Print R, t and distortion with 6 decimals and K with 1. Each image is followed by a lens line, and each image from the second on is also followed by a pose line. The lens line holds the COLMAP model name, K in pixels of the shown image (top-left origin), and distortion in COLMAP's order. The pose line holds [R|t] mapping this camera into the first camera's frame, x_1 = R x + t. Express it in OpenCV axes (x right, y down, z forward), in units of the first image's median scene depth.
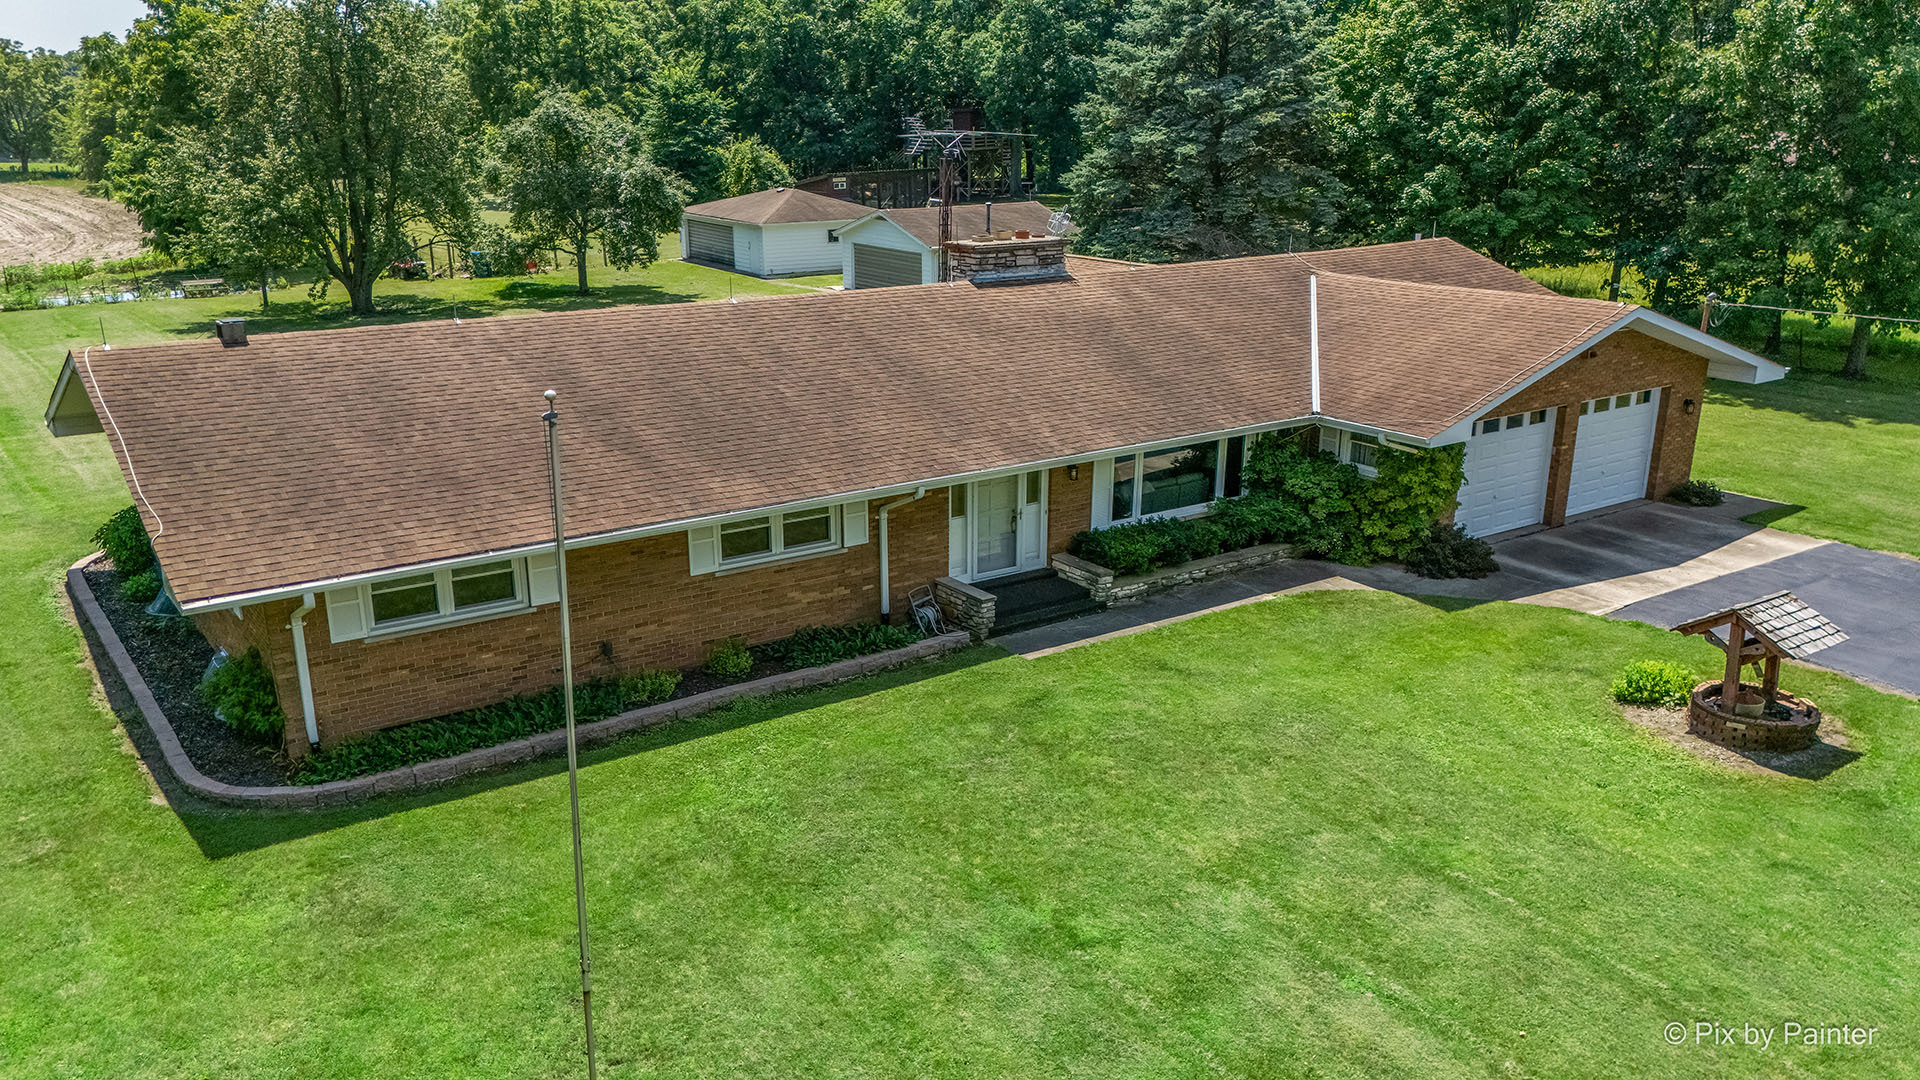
lens RADIAL K [[1561.9, 0, 969.4], [0, 1561.9, 618.5], [0, 0, 1]] dist [0.069259, -0.070511]
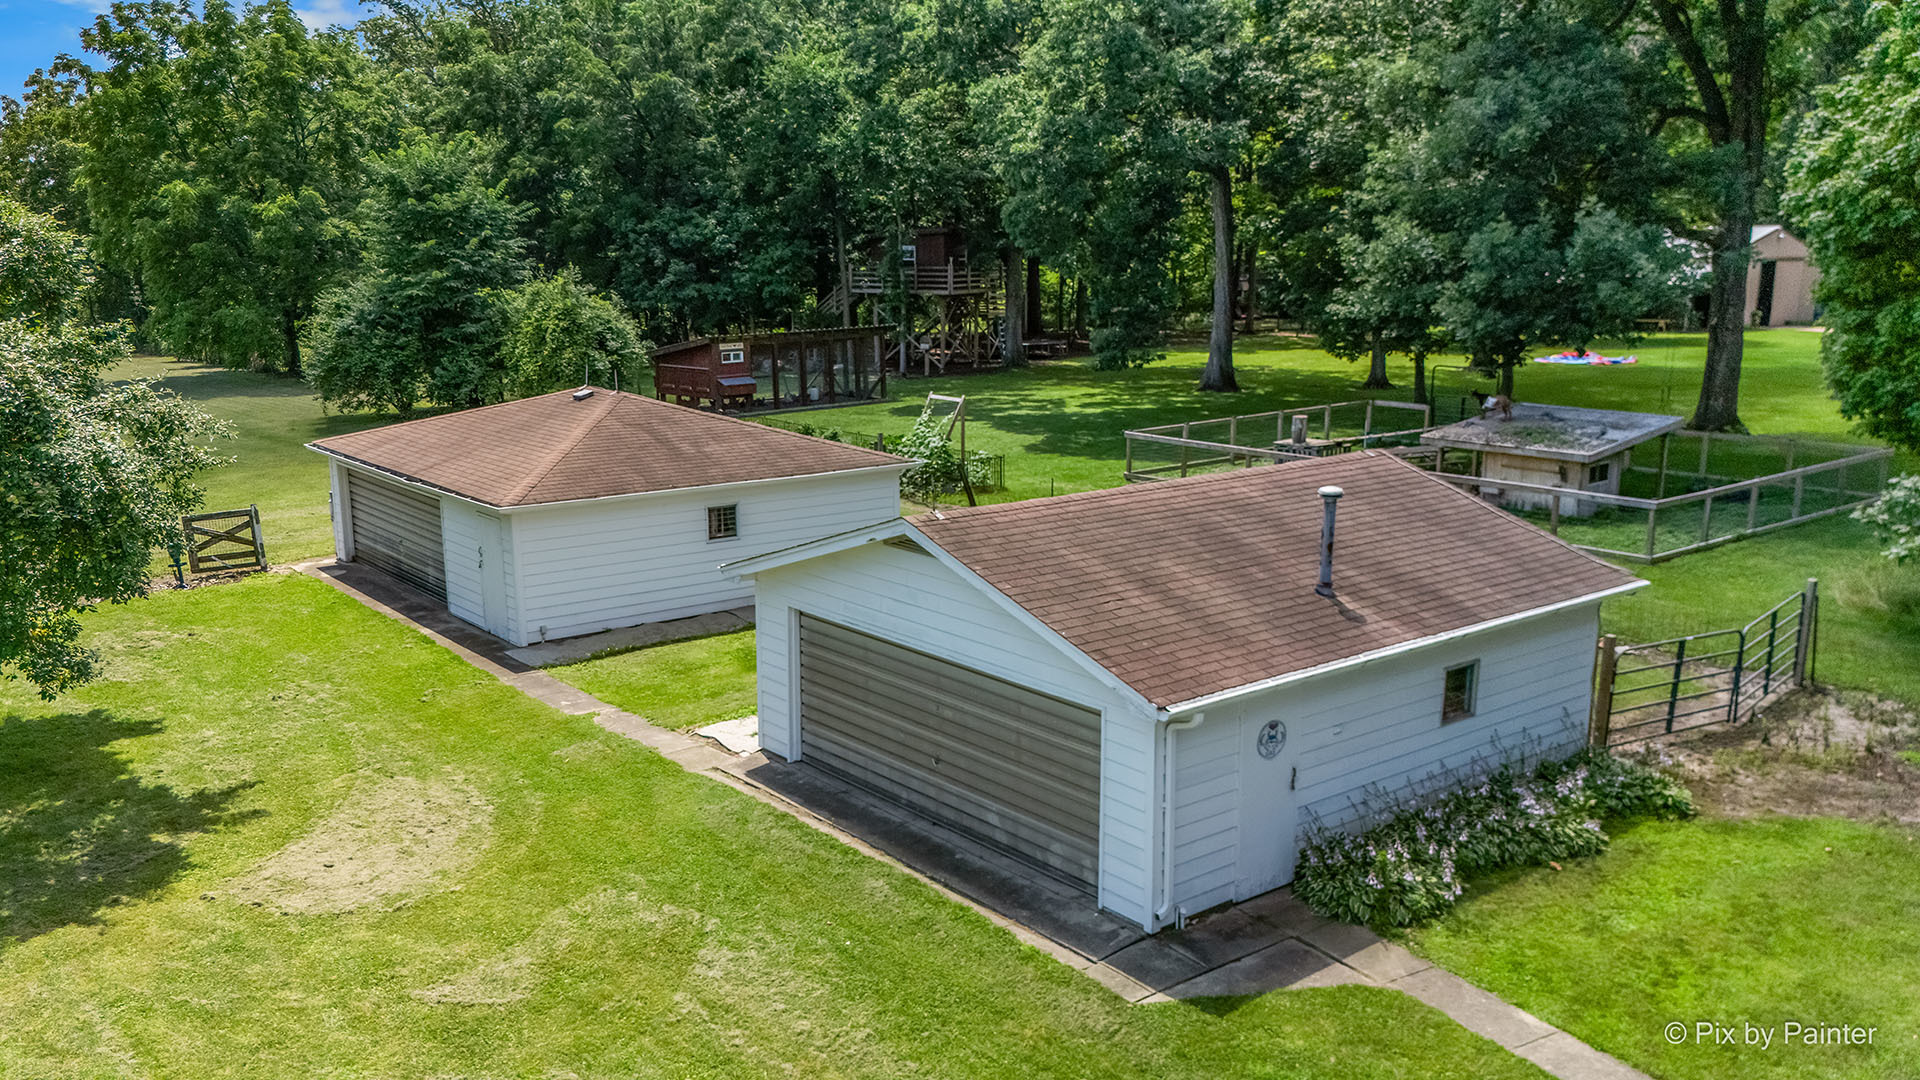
lens RADIAL K [[1561.9, 0, 969.4], [0, 1561.9, 618.5], [0, 0, 1]] dist [0.069259, -0.070511]
pose [[0.997365, -0.015731, 0.070819, -0.045074], [0.021823, 0.996048, -0.086094, -0.152712], [-0.069185, 0.087413, 0.993767, 0.514537]]
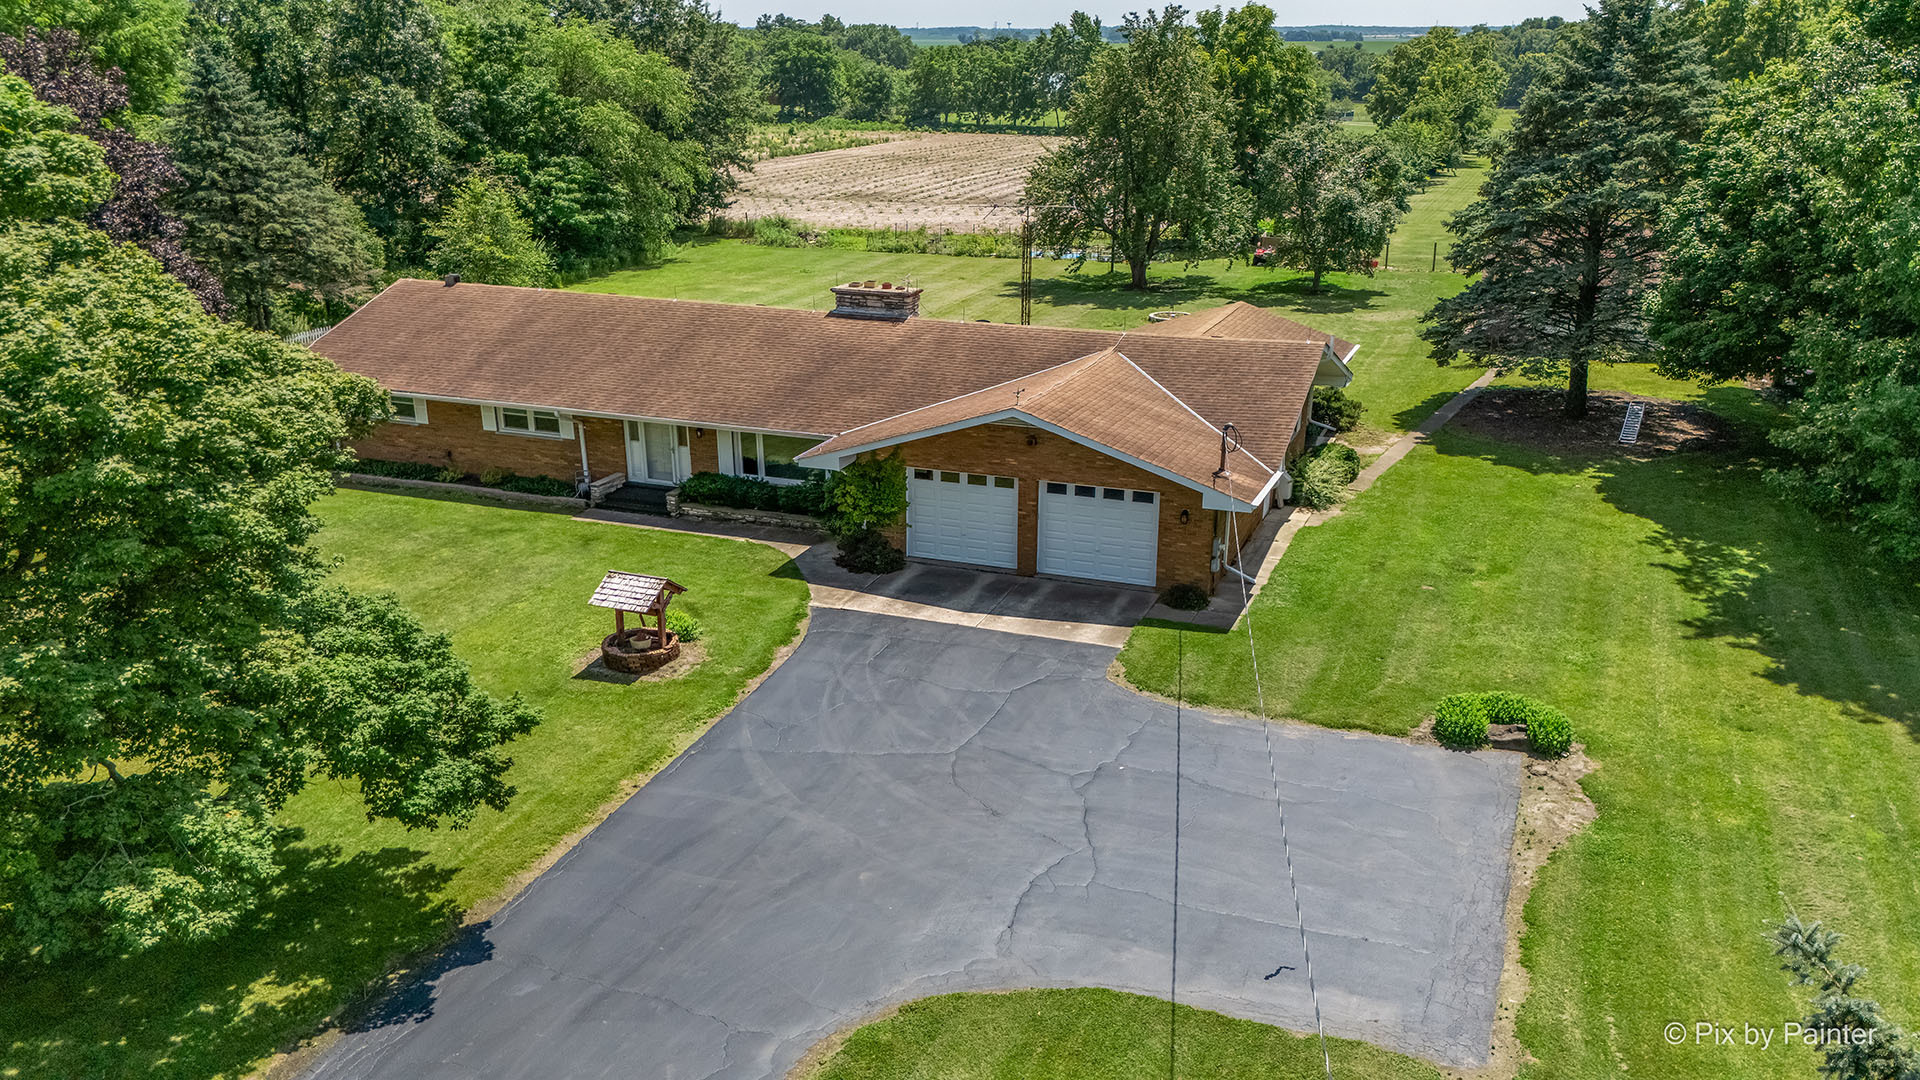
lens RADIAL K [[1564.9, 0, 976.6], [0, 1564.9, 597.2], [0, 0, 1]] dist [0.099243, -0.004930]
pose [[0.558804, 0.284593, -0.778939, 0.449939], [-0.269683, 0.950582, 0.153836, -0.075699], [0.784226, 0.124102, 0.607938, 0.074686]]
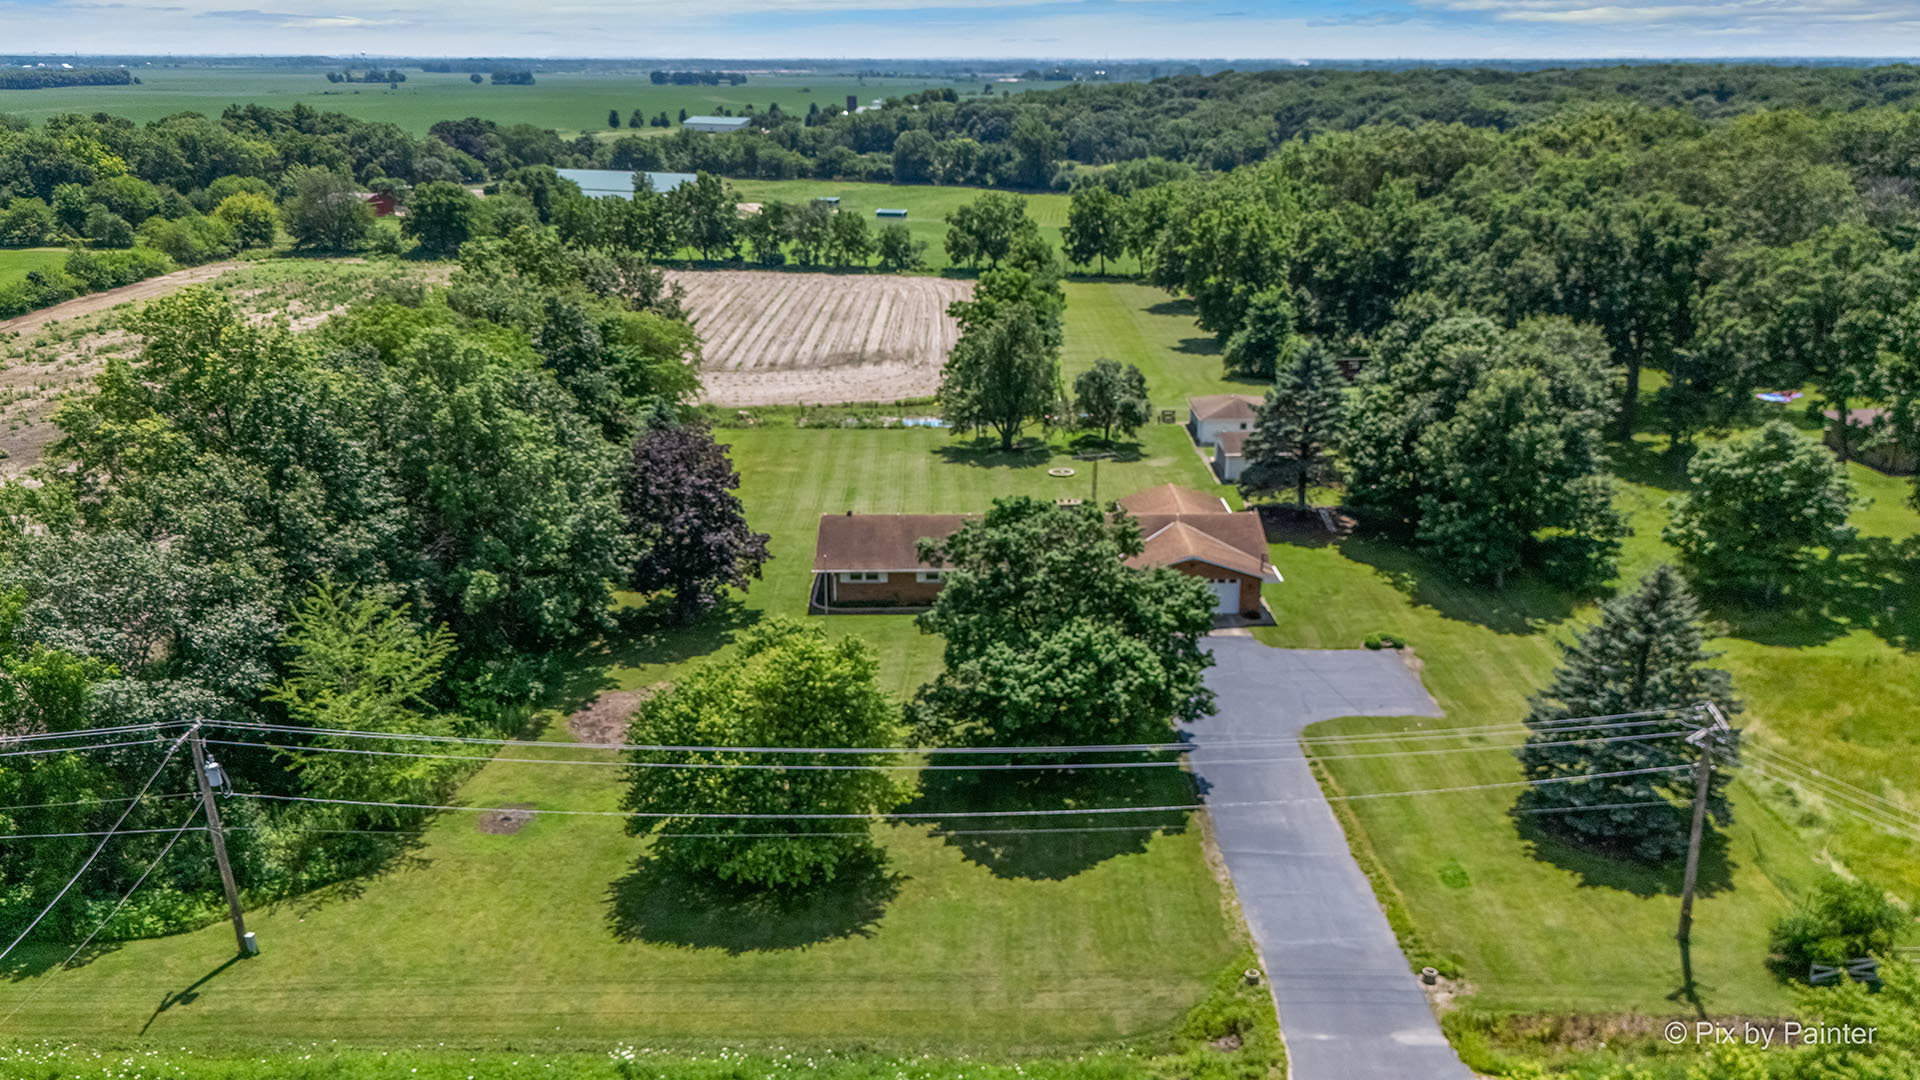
lens RADIAL K [[1584.6, 0, 971.5], [0, 1584.6, 619.9], [0, 0, 1]] dist [0.078495, -0.088386]
pose [[0.822404, 0.192092, -0.535493, 0.603301], [-0.183457, 0.980533, 0.069985, -0.067078], [0.538512, 0.040684, 0.841635, -0.685874]]
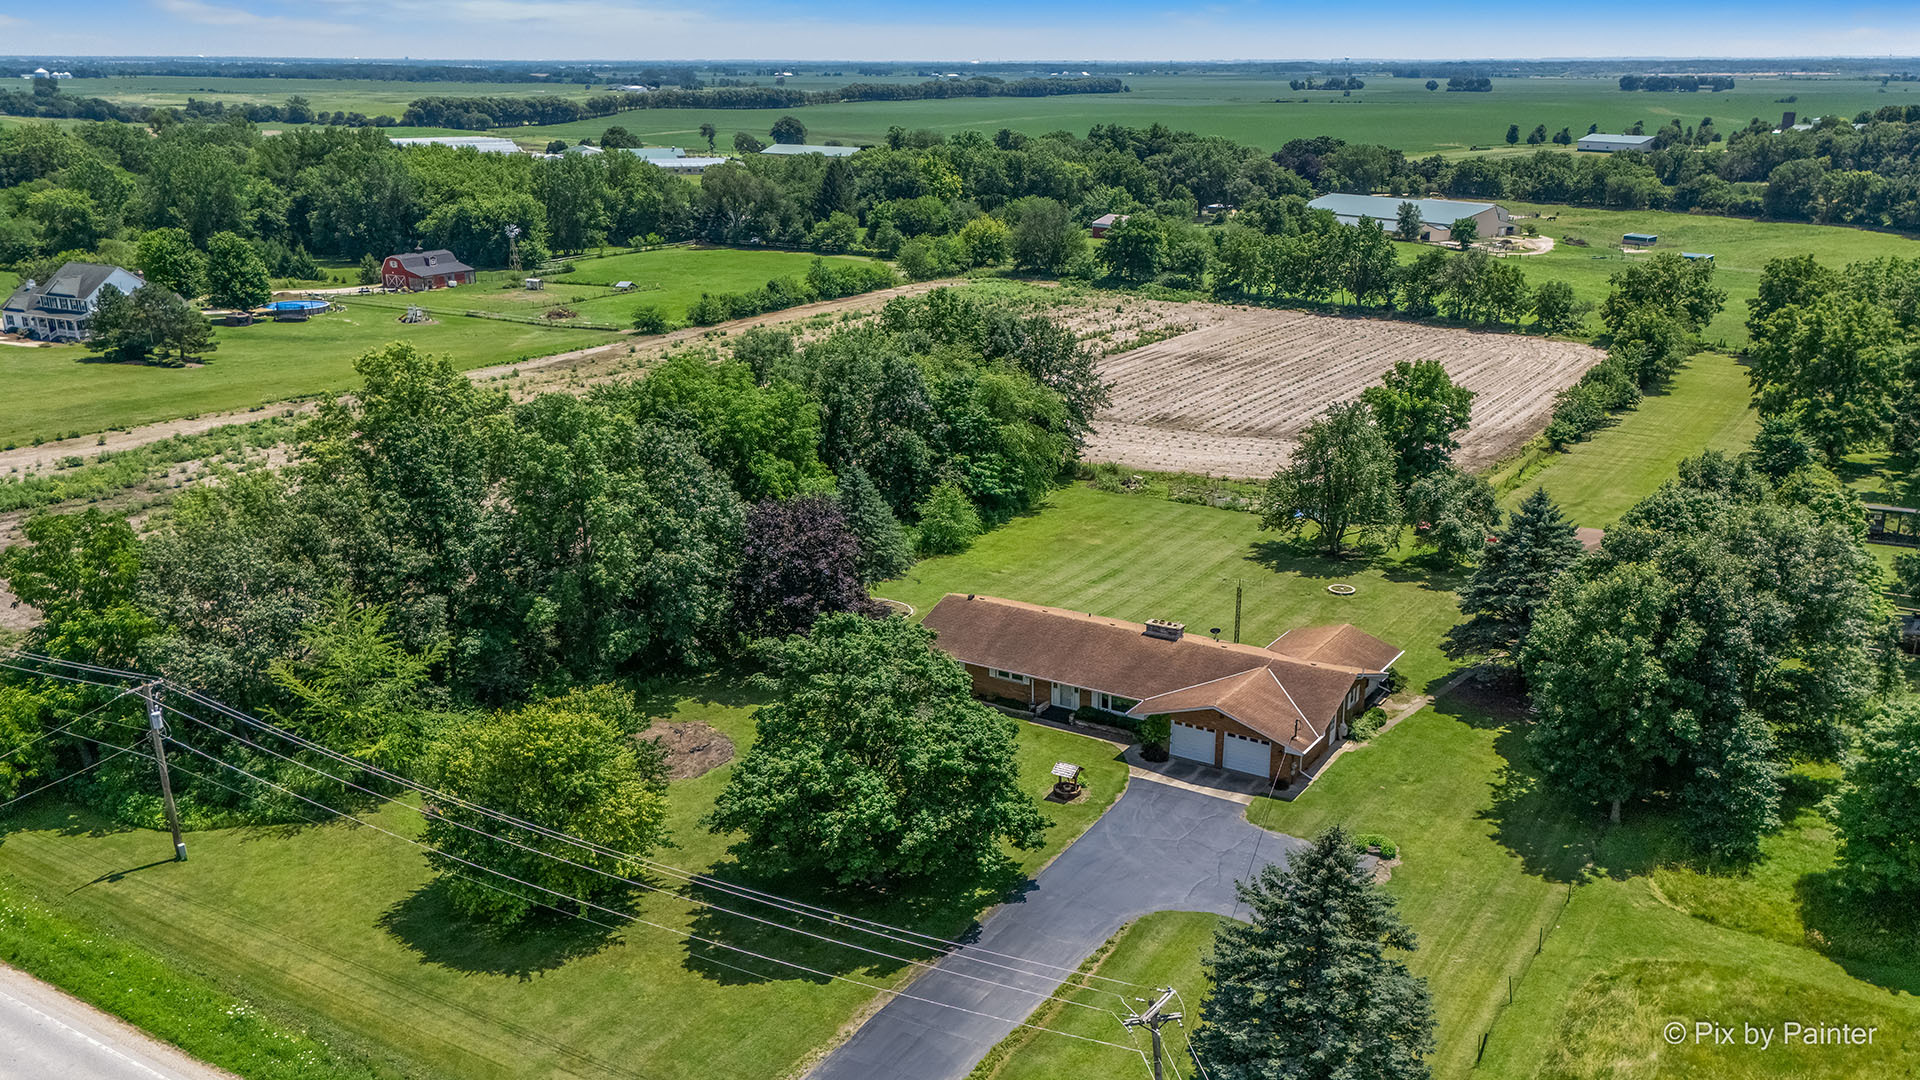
lens RADIAL K [[1634.9, 0, 961.9], [0, 1634.9, 606.1], [0, 0, 1]] dist [0.073367, -0.087194]
pose [[0.383852, 0.294215, -0.875269, 0.974654], [-0.294184, 0.937455, 0.186102, -0.270850], [0.875279, 0.186055, 0.446397, -0.307725]]
